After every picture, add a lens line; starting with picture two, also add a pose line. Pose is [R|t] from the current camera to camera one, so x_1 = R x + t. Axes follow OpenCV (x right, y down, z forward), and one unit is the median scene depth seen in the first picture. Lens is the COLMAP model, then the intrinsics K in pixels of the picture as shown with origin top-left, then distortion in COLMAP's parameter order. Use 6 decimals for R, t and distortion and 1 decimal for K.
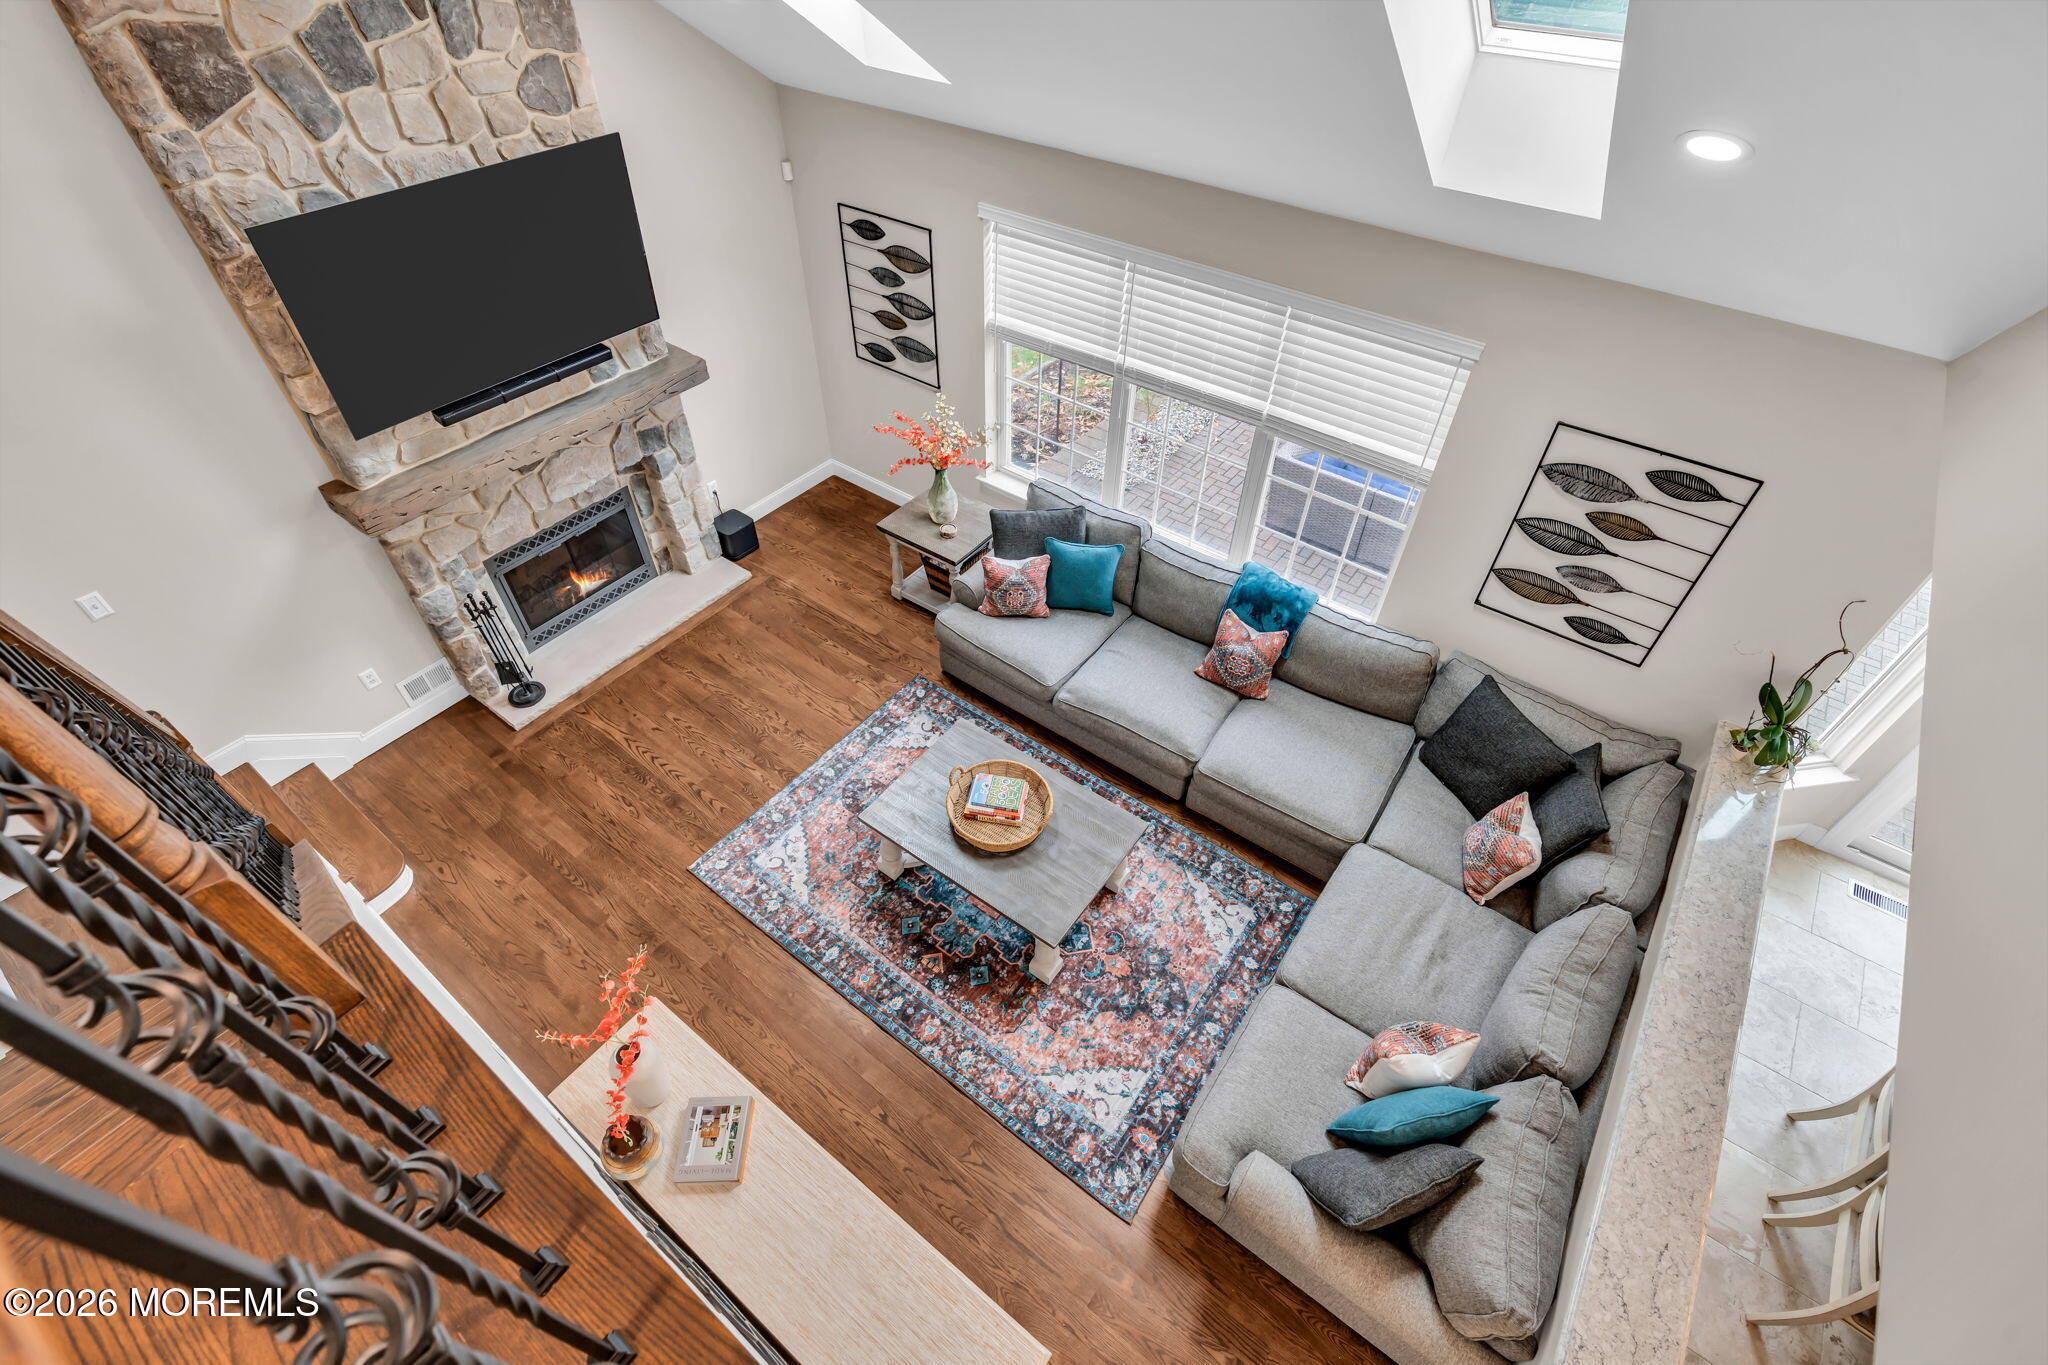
lens RADIAL K [[920.8, 0, 1019.8], [0, 920.8, 680.0], [0, 0, 1]] dist [-0.013296, 0.004220]
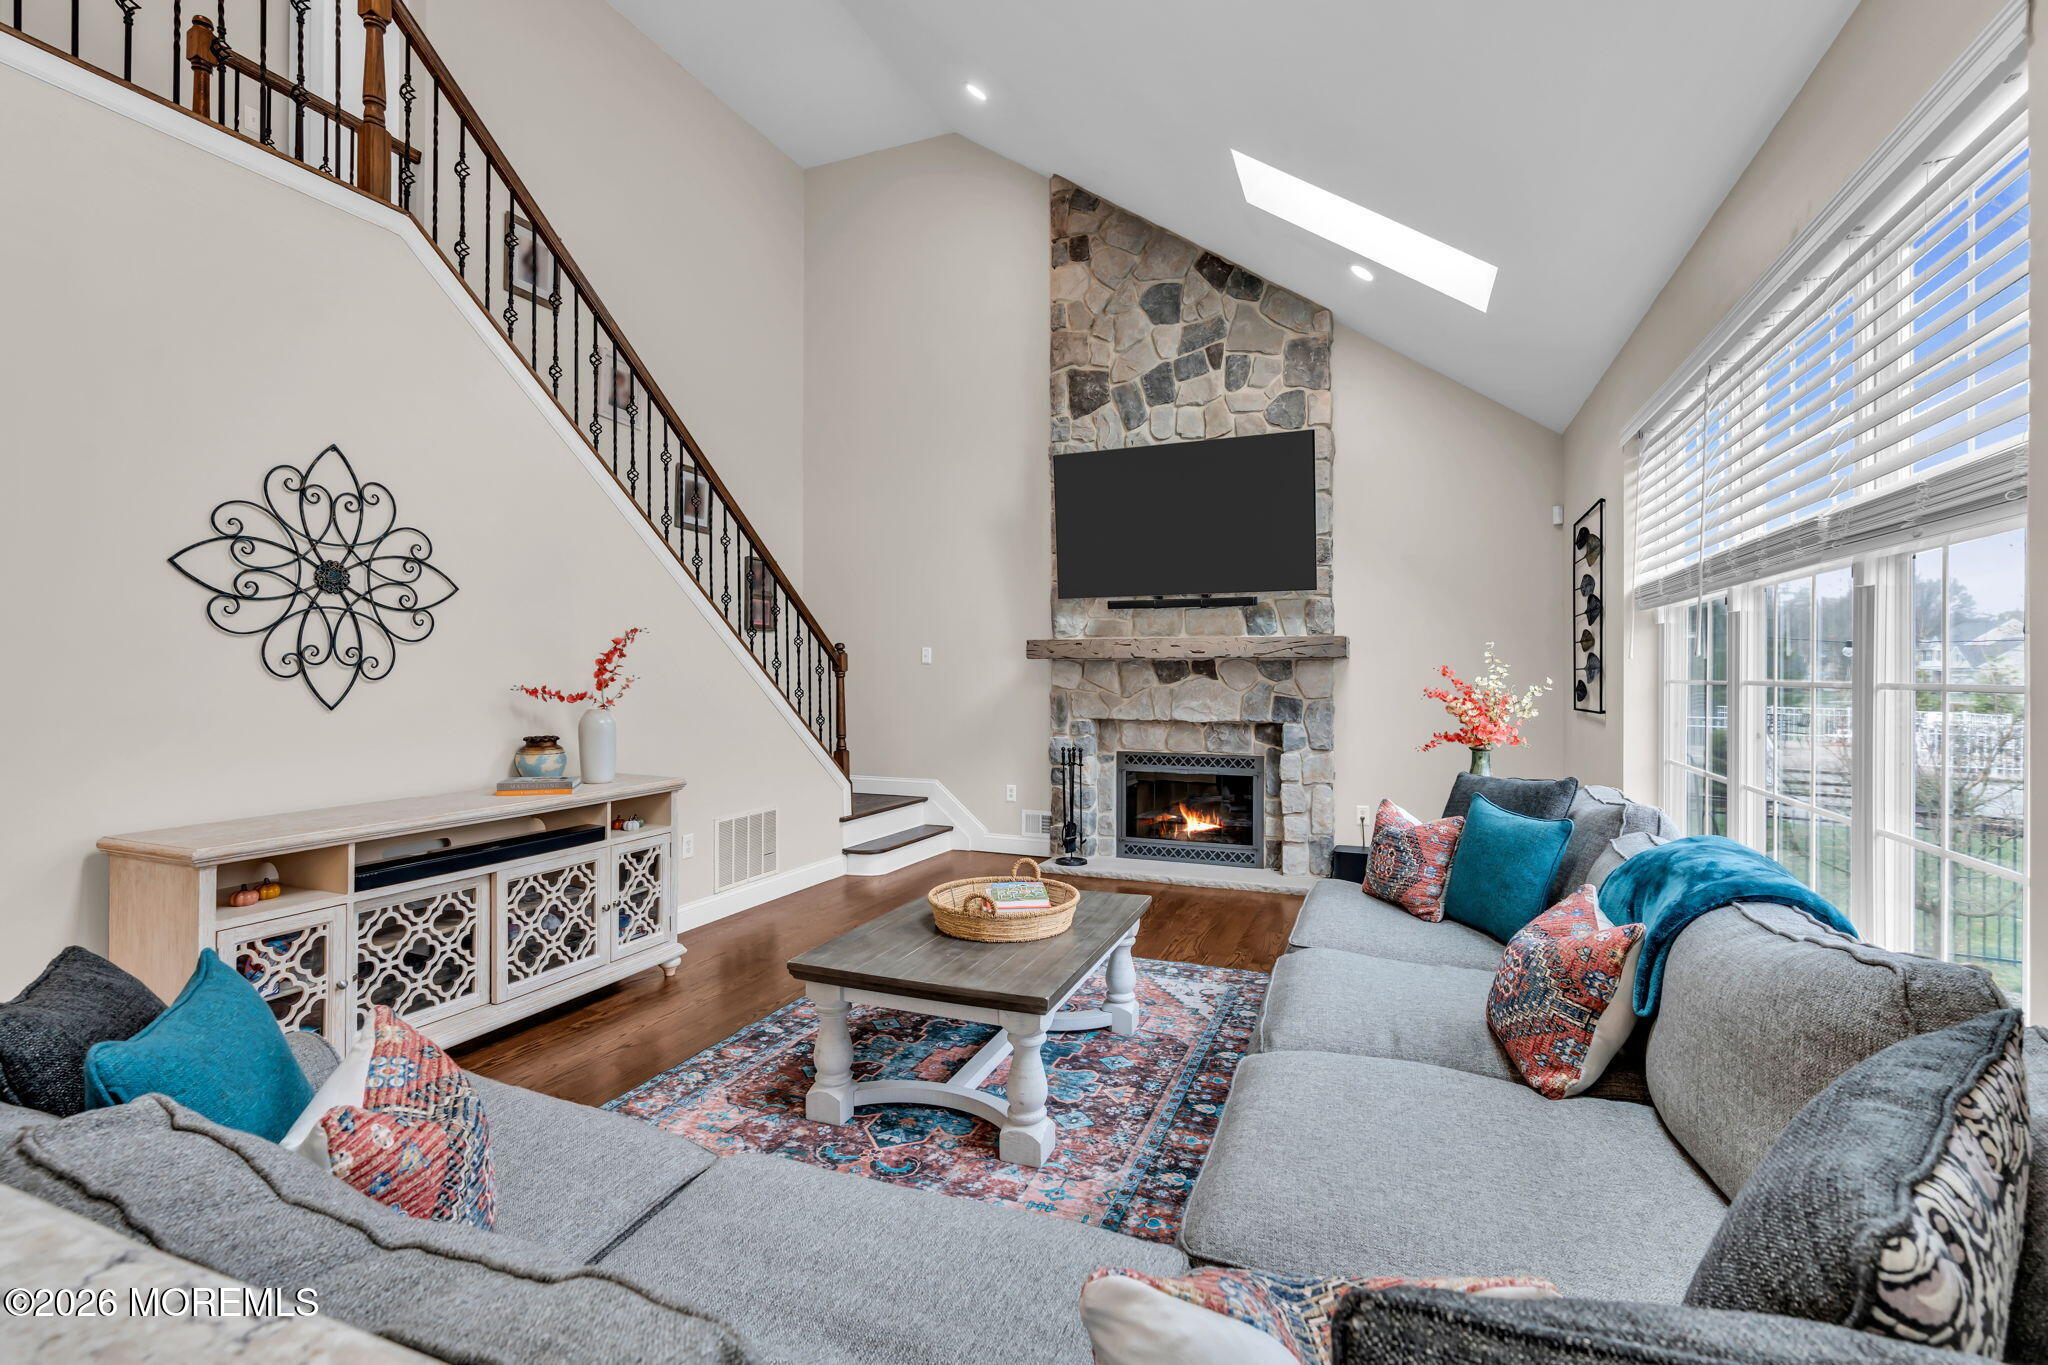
lens RADIAL K [[920.8, 0, 1015.7], [0, 920.8, 669.4], [0, 0, 1]] dist [-0.013296, 0.004220]
pose [[0.249600, -0.014643, -0.968238, 0.639421], [-0.686964, 0.702030, -0.187708, 0.131493], [0.682481, 0.711997, 0.165168, 0.740950]]
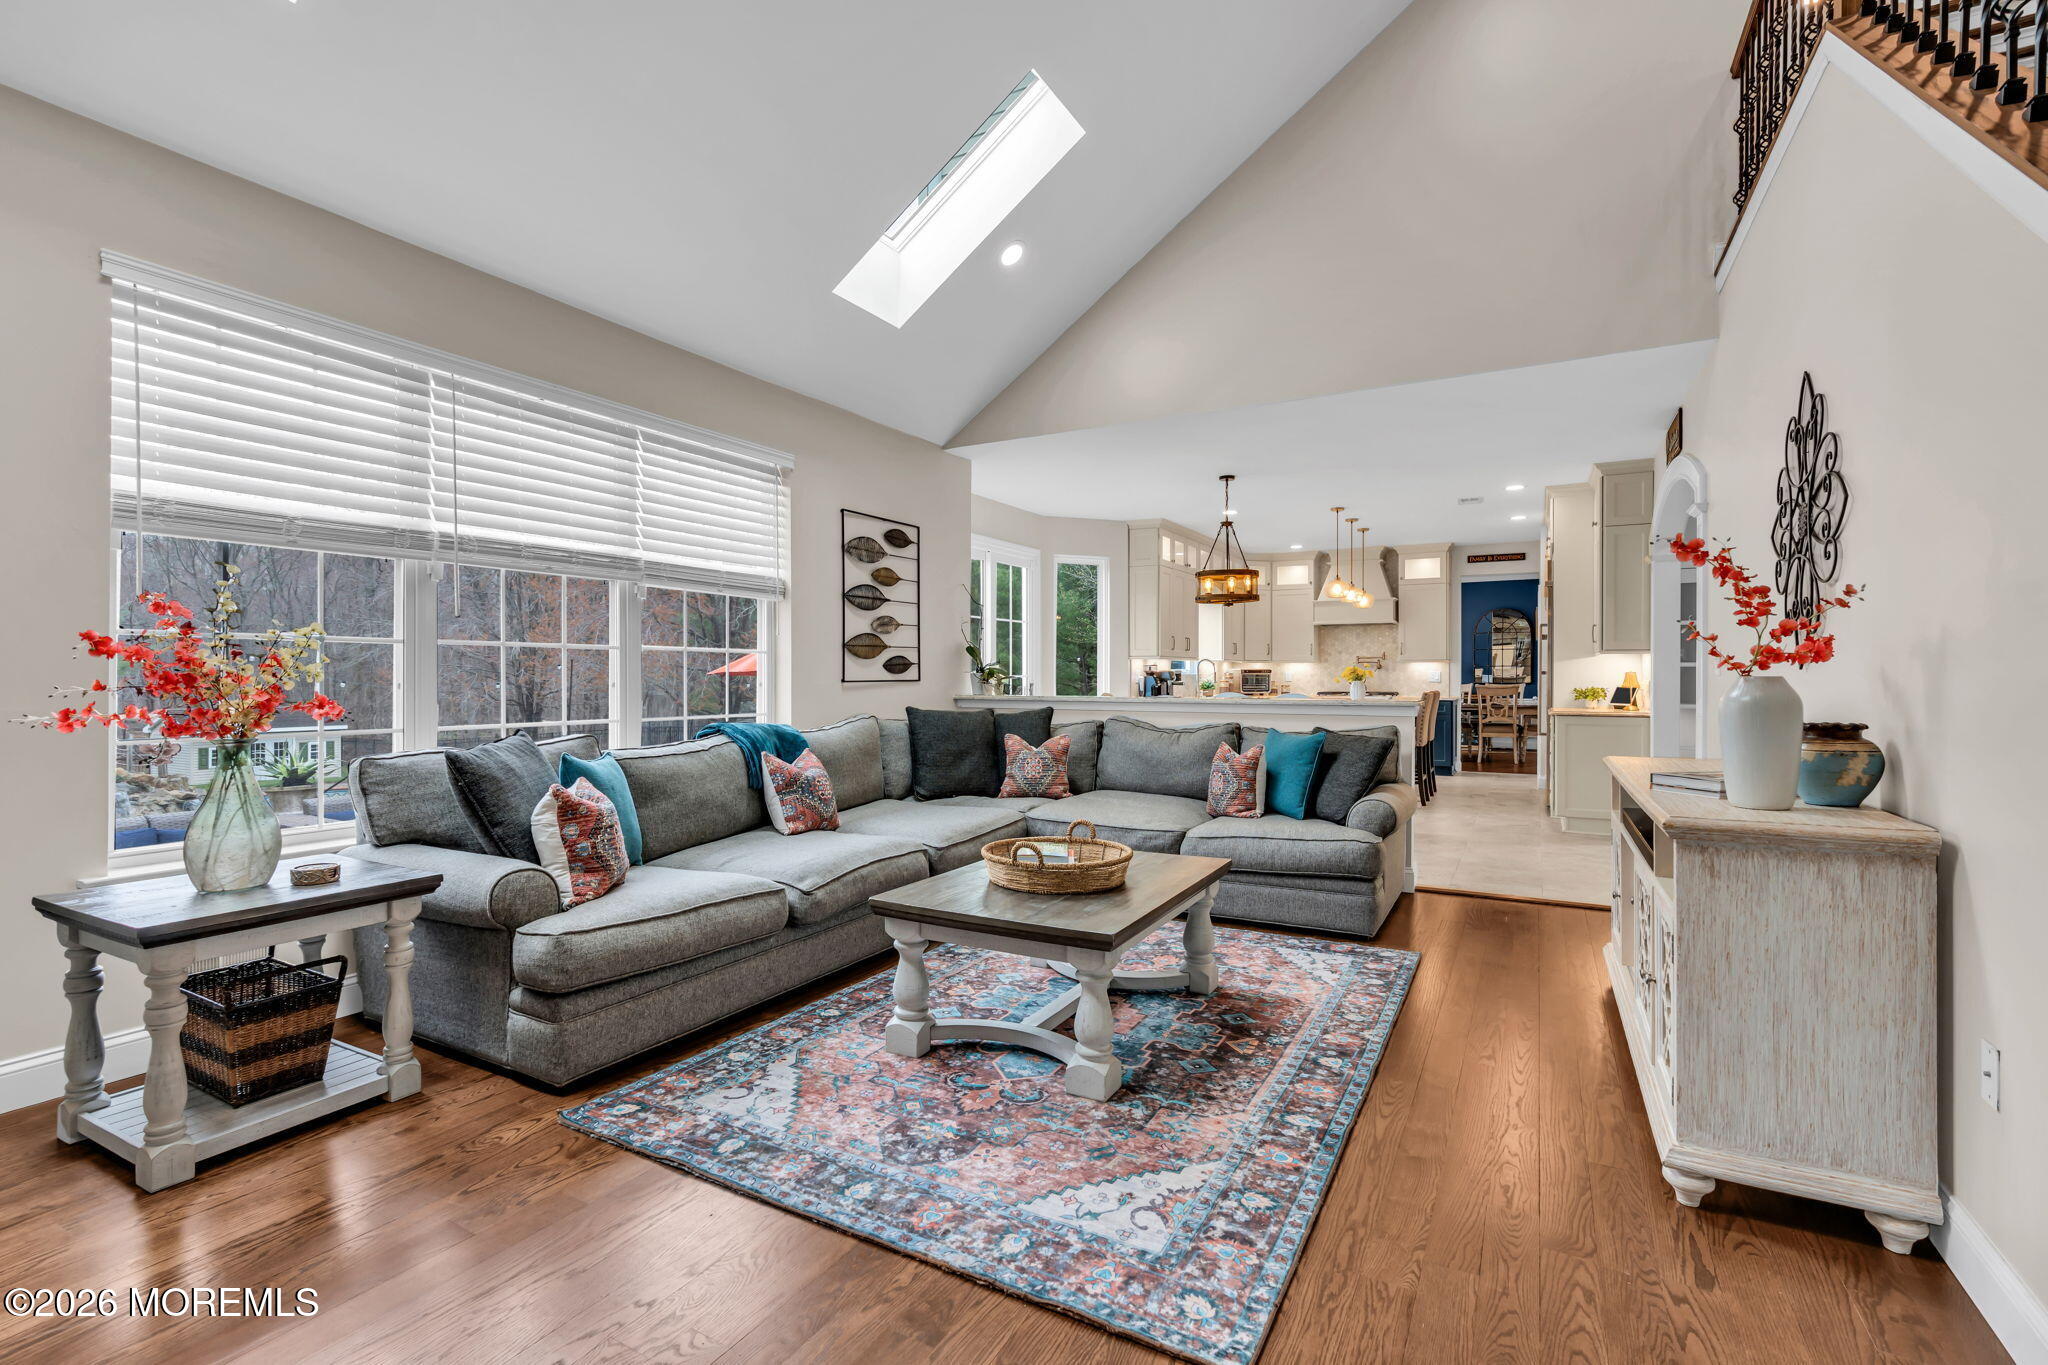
lens RADIAL K [[920.8, 0, 1020.2], [0, 920.8, 677.8], [0, 0, 1]] dist [-0.013296, 0.004220]
pose [[-0.136794, -0.012128, 0.990525, -0.689585], [0.701074, 0.705248, 0.105455, -0.054267], [-0.699845, 0.708857, -0.087972, 0.953287]]
